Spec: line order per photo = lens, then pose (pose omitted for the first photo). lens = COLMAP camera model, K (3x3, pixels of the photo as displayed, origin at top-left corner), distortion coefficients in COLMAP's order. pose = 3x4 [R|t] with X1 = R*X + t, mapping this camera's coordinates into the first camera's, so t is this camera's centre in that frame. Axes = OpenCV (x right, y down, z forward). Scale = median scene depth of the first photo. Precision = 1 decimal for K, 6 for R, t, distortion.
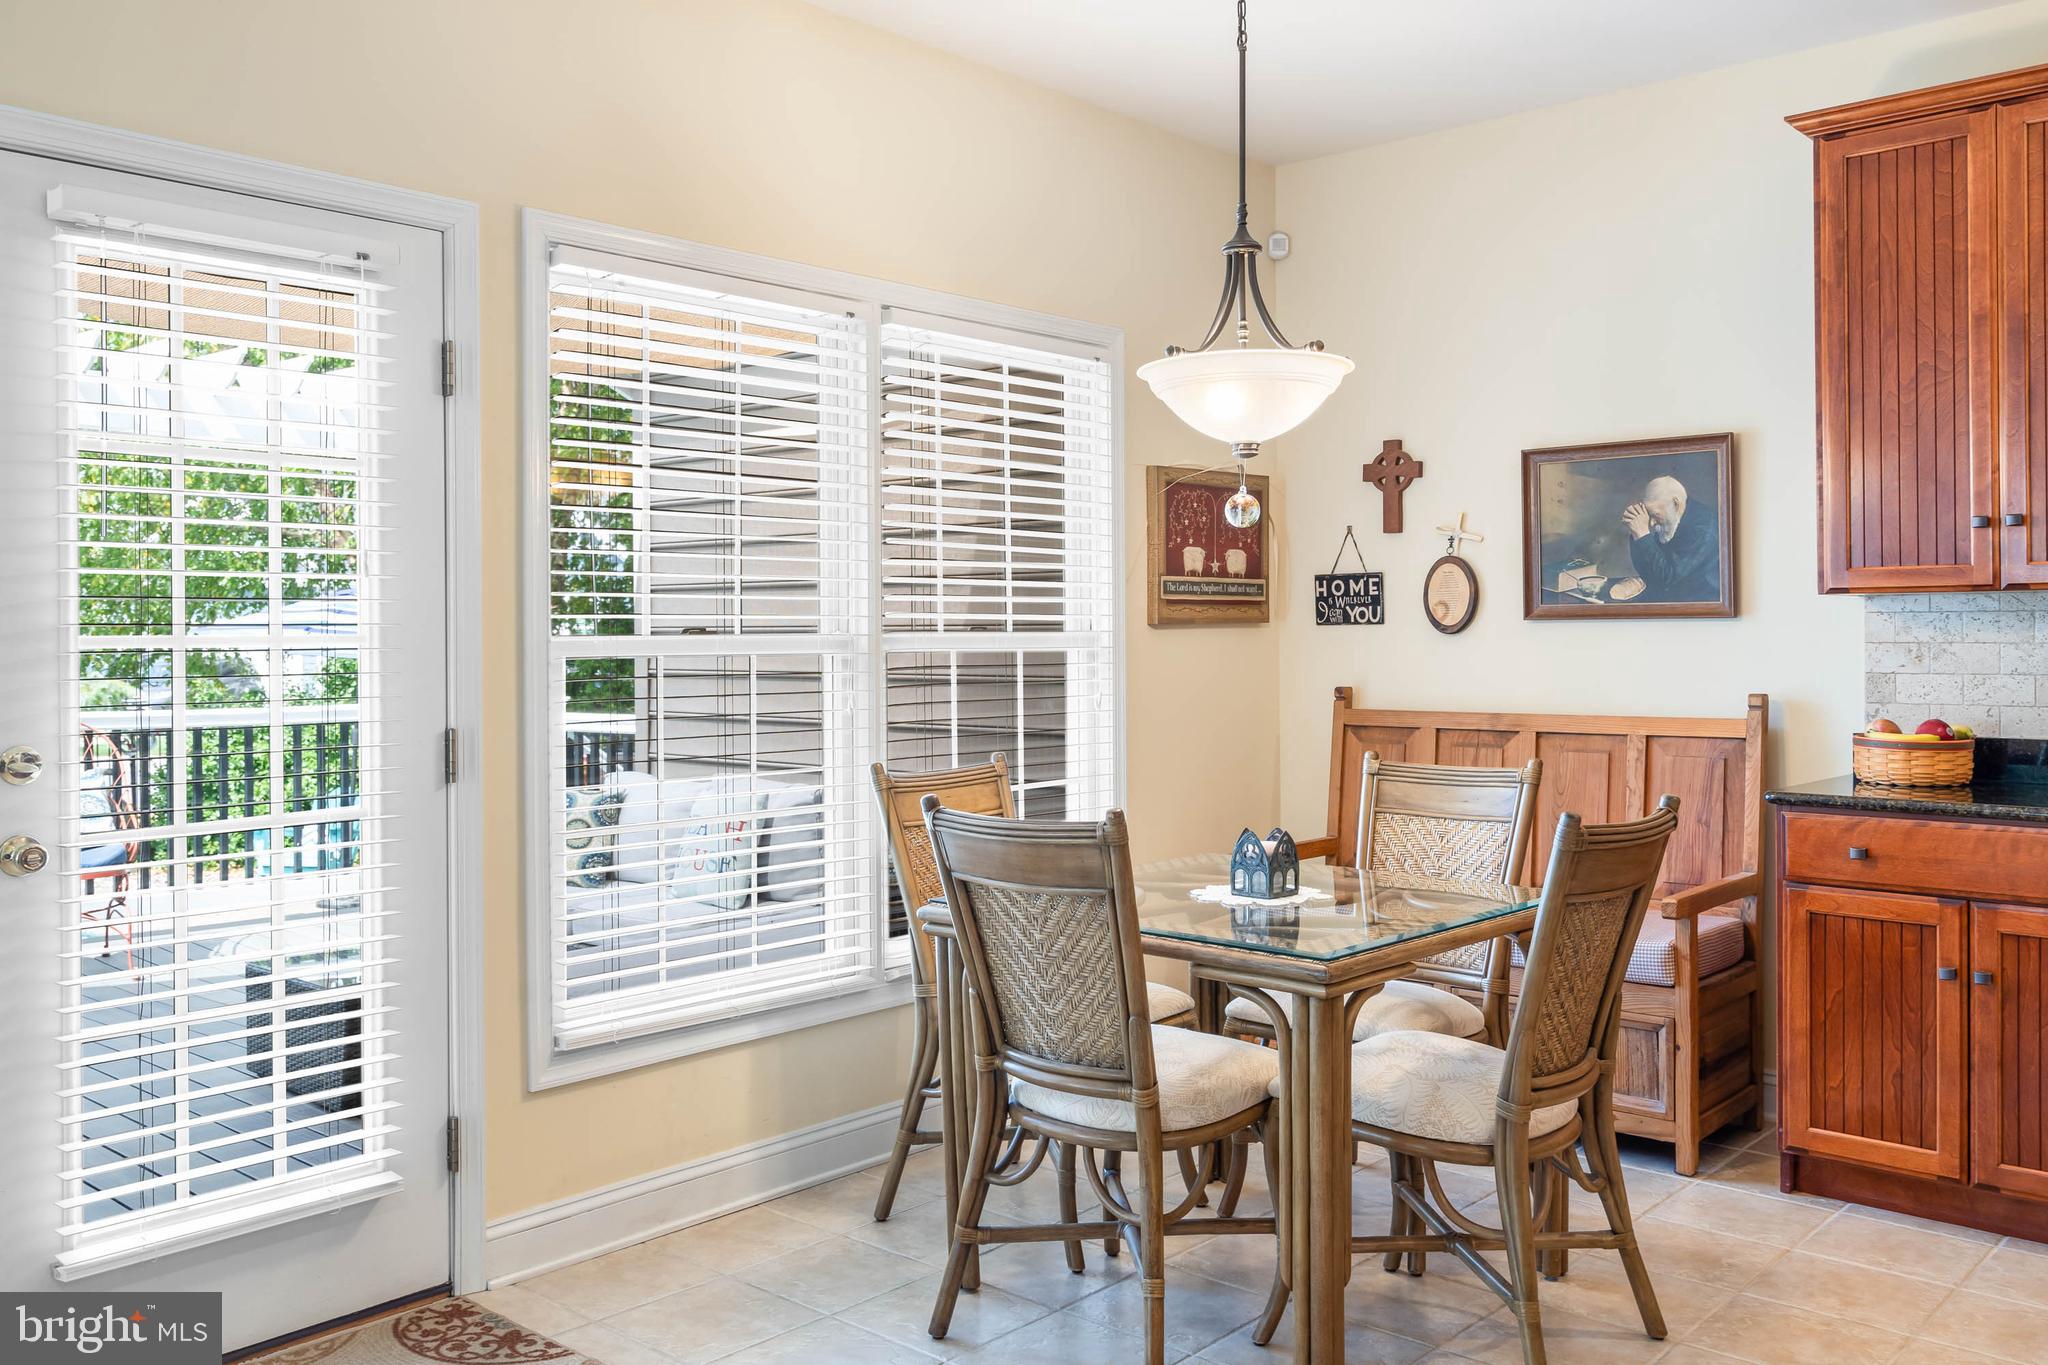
lens RADIAL K [[1709.0, 0, 1022.2], [0, 1709.0, 661.3], [0, 0, 1]] dist [0.003523, 0.002332]
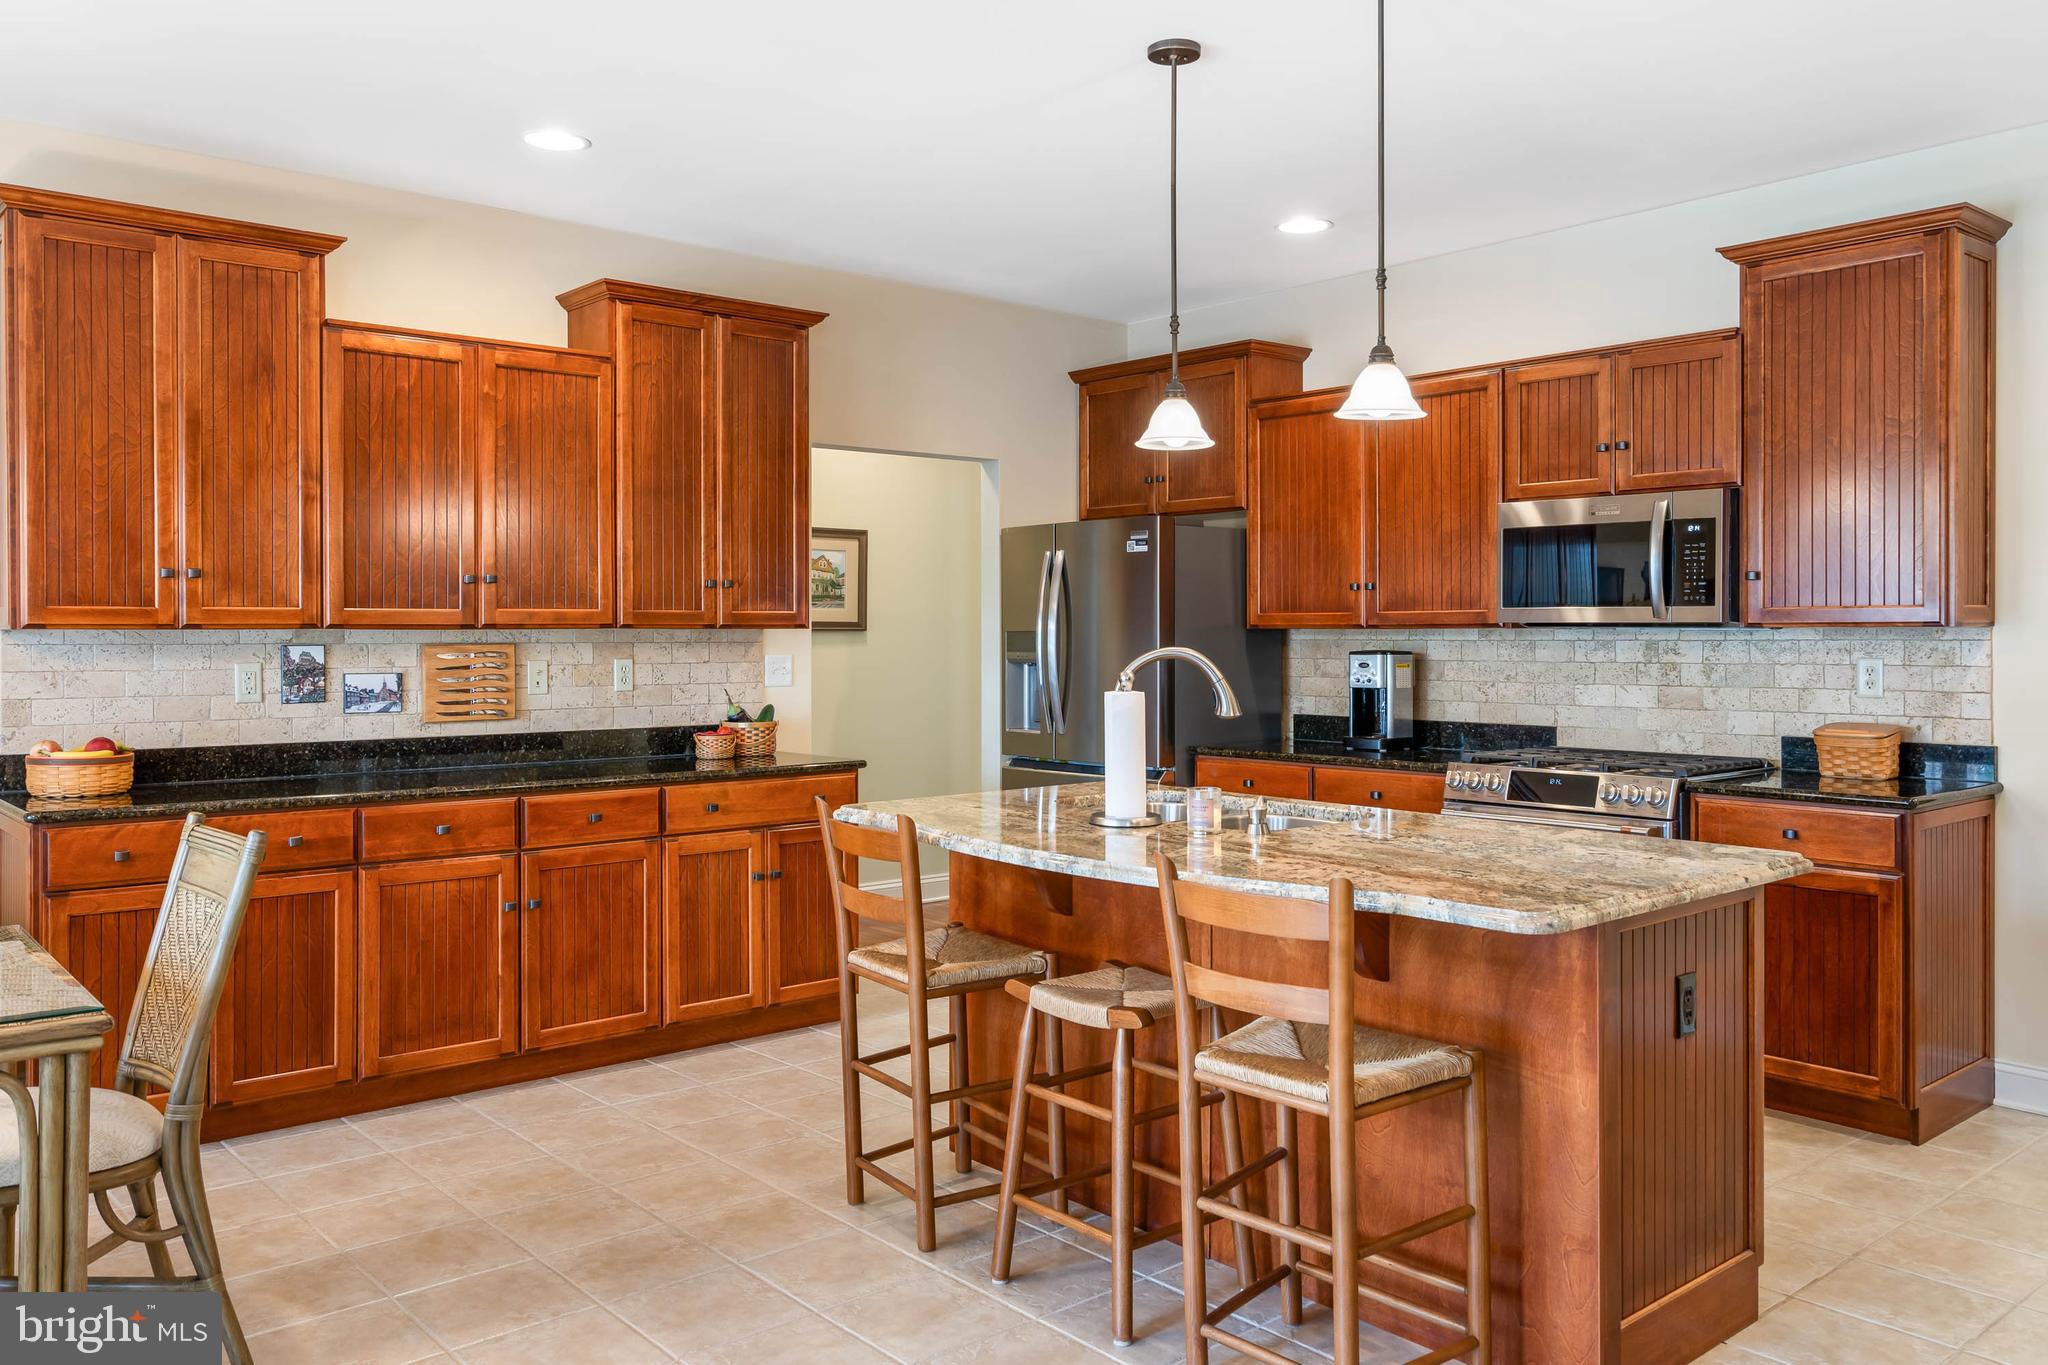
lens RADIAL K [[1578.0, 0, 1024.0], [0, 1578.0, 682.5], [0, 0, 1]] dist [0.001963, 0.000355]
pose [[0.120236, -0.026256, 0.992398, -0.472179], [0.015287, 0.999581, 0.024594, -0.020967], [-0.992628, 0.012213, 0.120587, 0.251320]]
